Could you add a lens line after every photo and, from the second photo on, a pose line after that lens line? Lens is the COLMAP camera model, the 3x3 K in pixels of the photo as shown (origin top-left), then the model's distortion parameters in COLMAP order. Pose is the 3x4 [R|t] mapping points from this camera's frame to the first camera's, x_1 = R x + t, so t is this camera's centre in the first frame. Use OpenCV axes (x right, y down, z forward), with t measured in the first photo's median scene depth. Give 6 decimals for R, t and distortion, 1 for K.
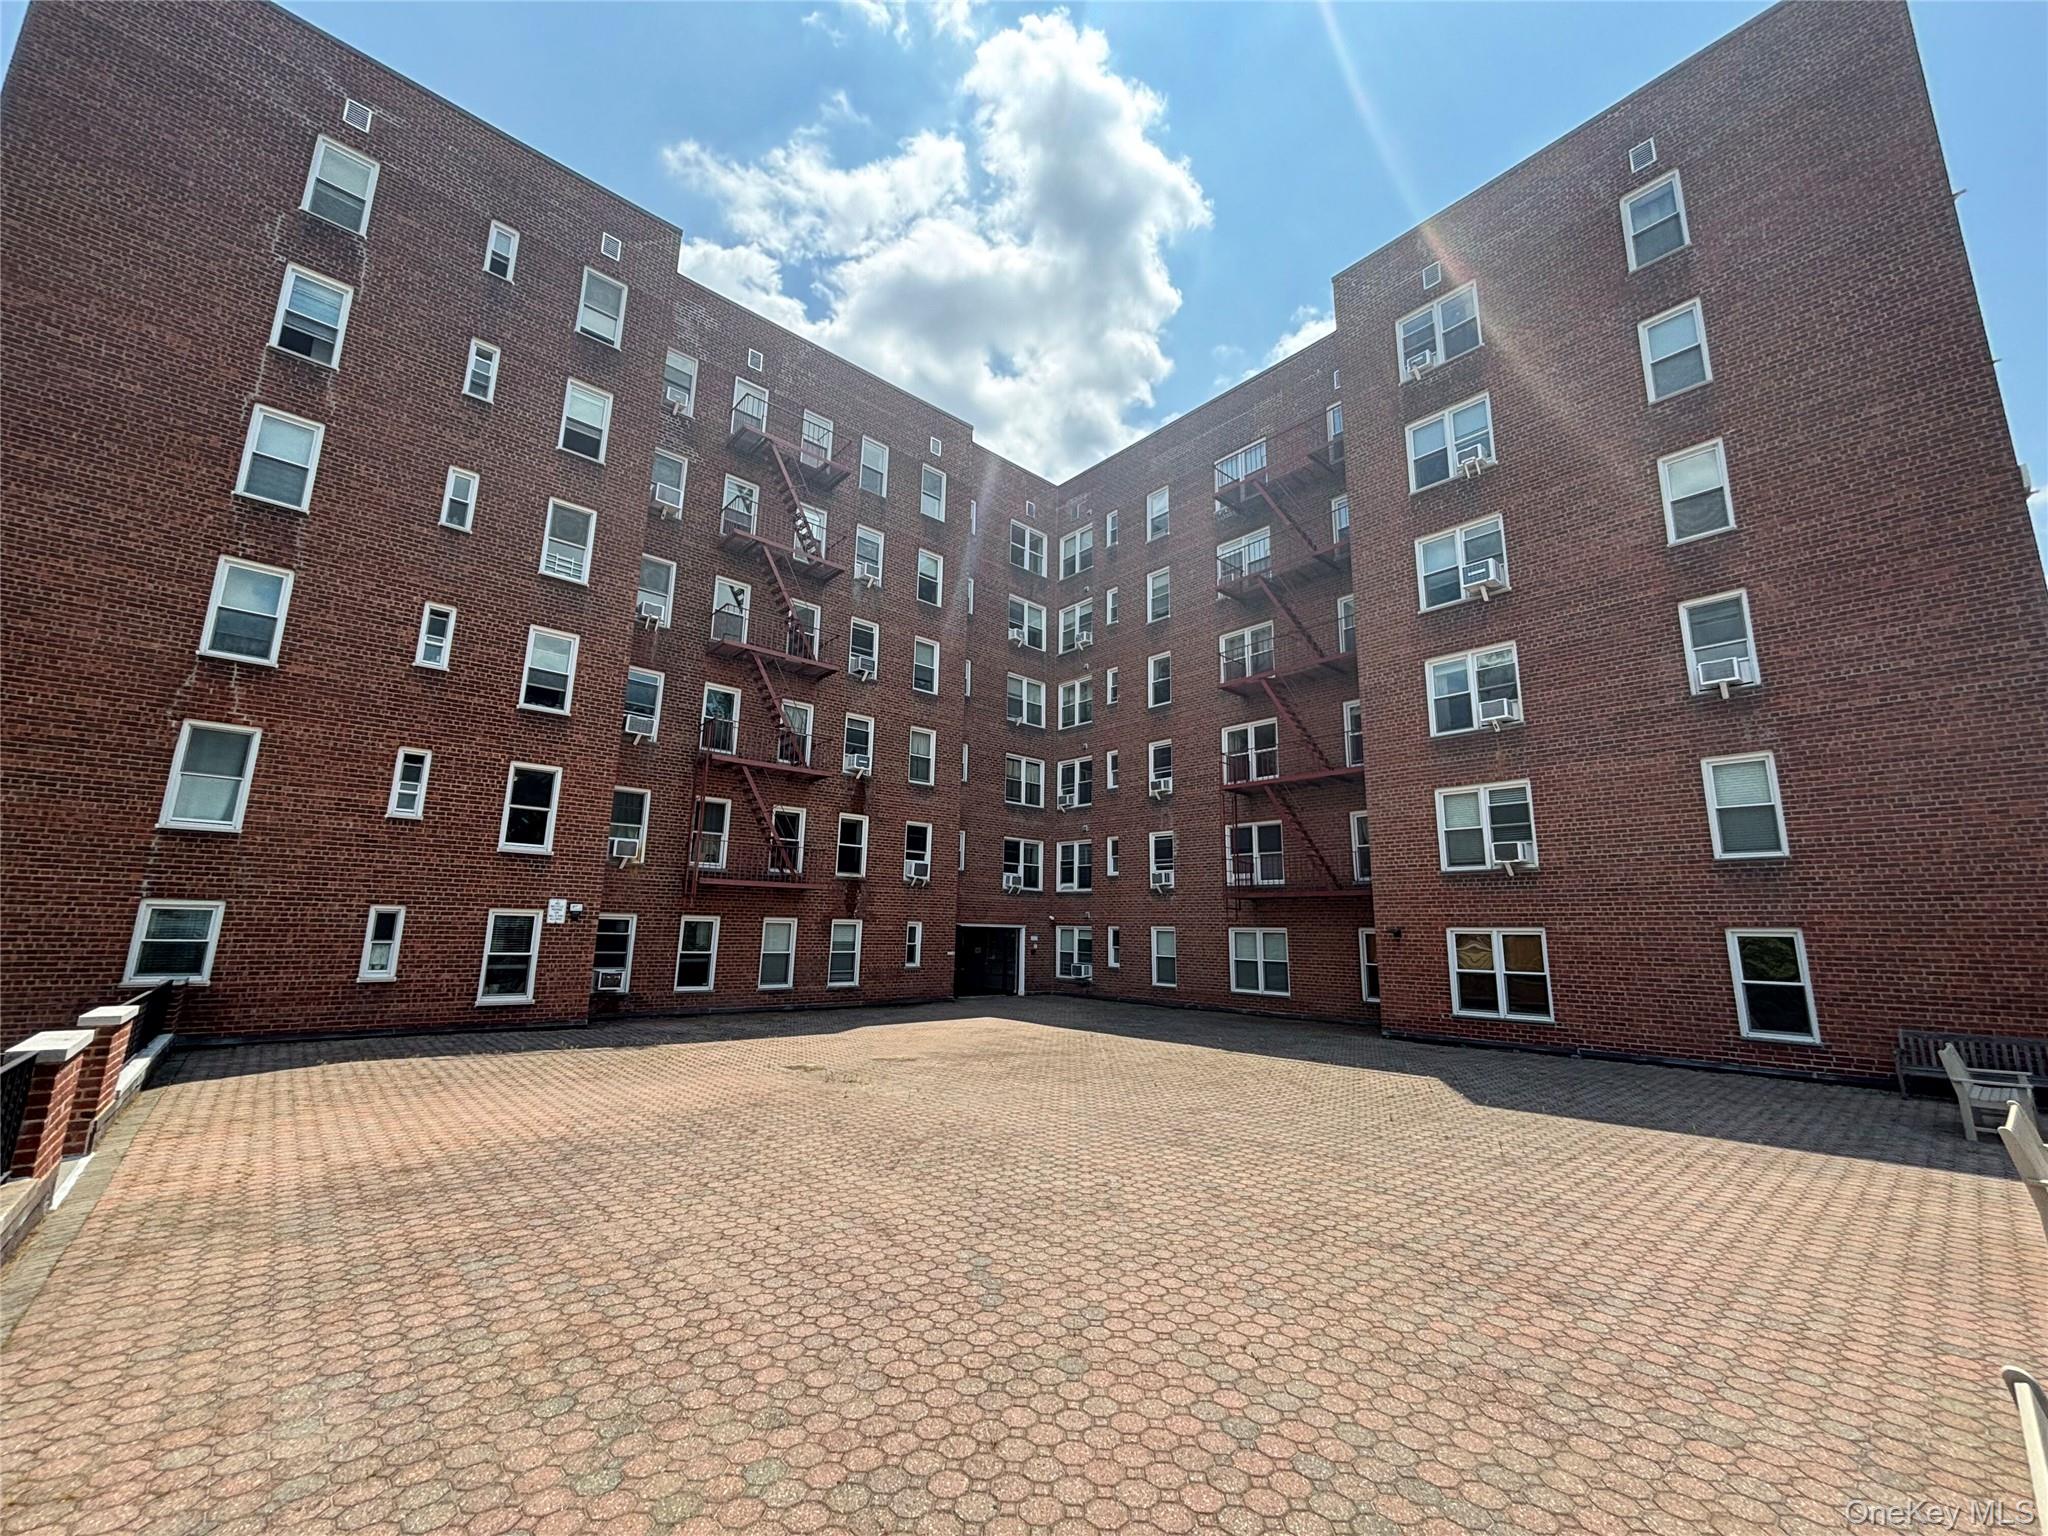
lens RADIAL K [[832.8, 0, 1021.0], [0, 832.8, 764.0], [0, 0, 1]] dist [-0.000930, -0.000193]
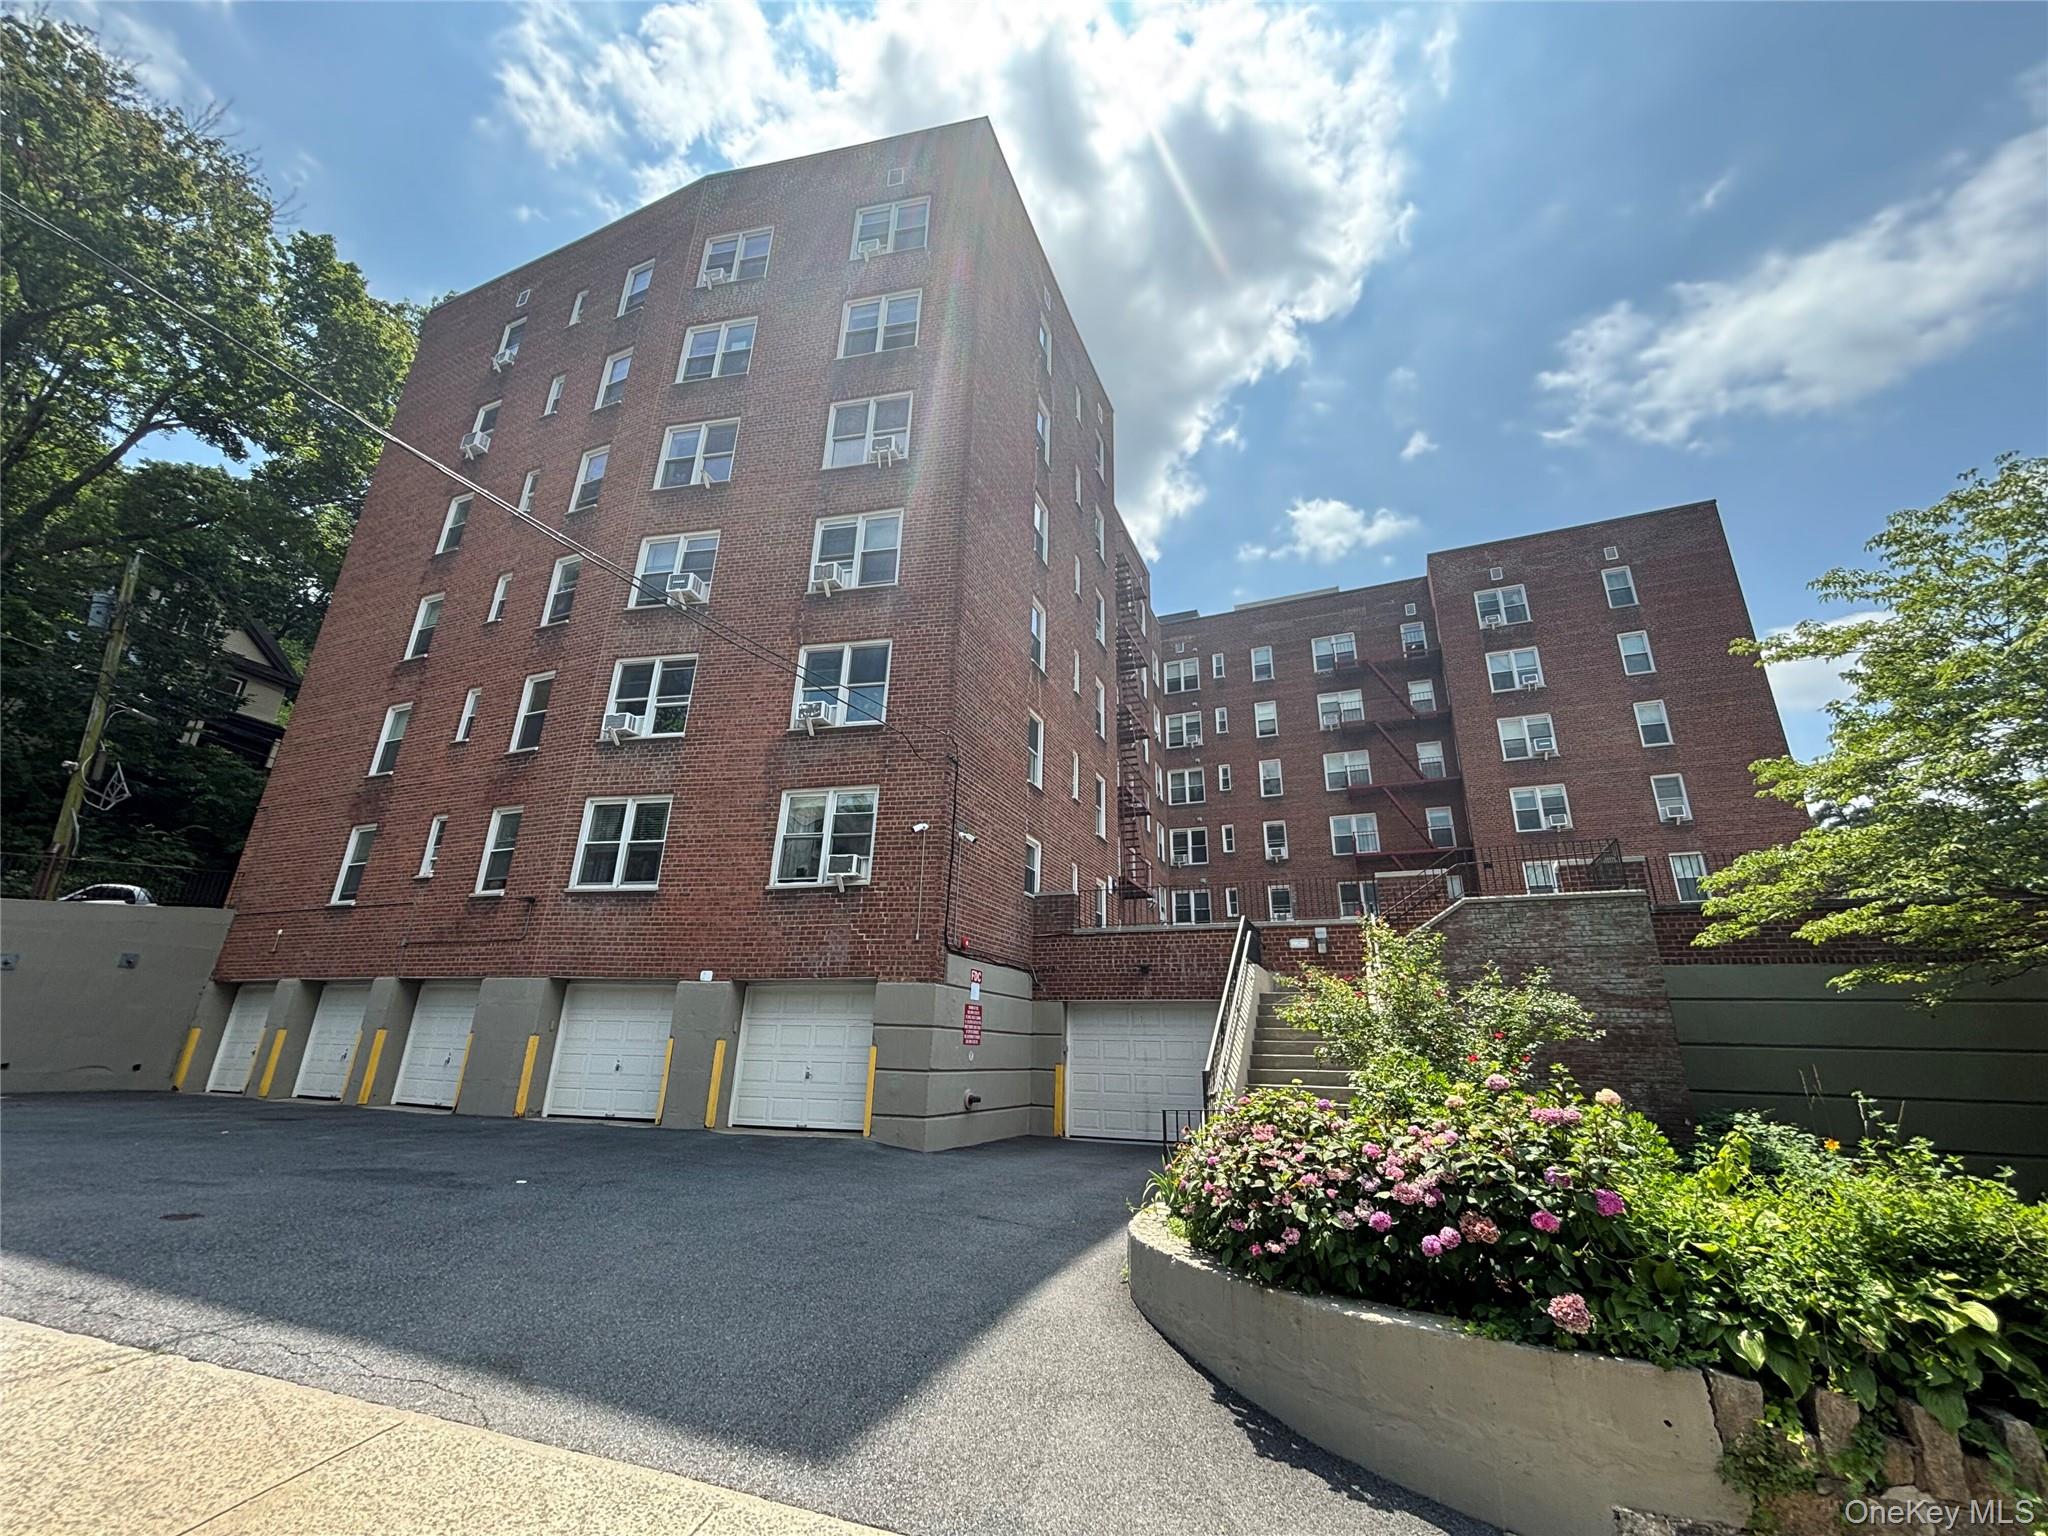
lens RADIAL K [[832.8, 0, 1021.0], [0, 832.8, 764.0], [0, 0, 1]] dist [-0.000930, -0.000193]
pose [[0.905892, 0.148130, 0.396758, -0.965535], [-0.096344, 0.984354, -0.147533, 0.153952], [-0.412404, 0.095424, 0.905989, -0.135322]]
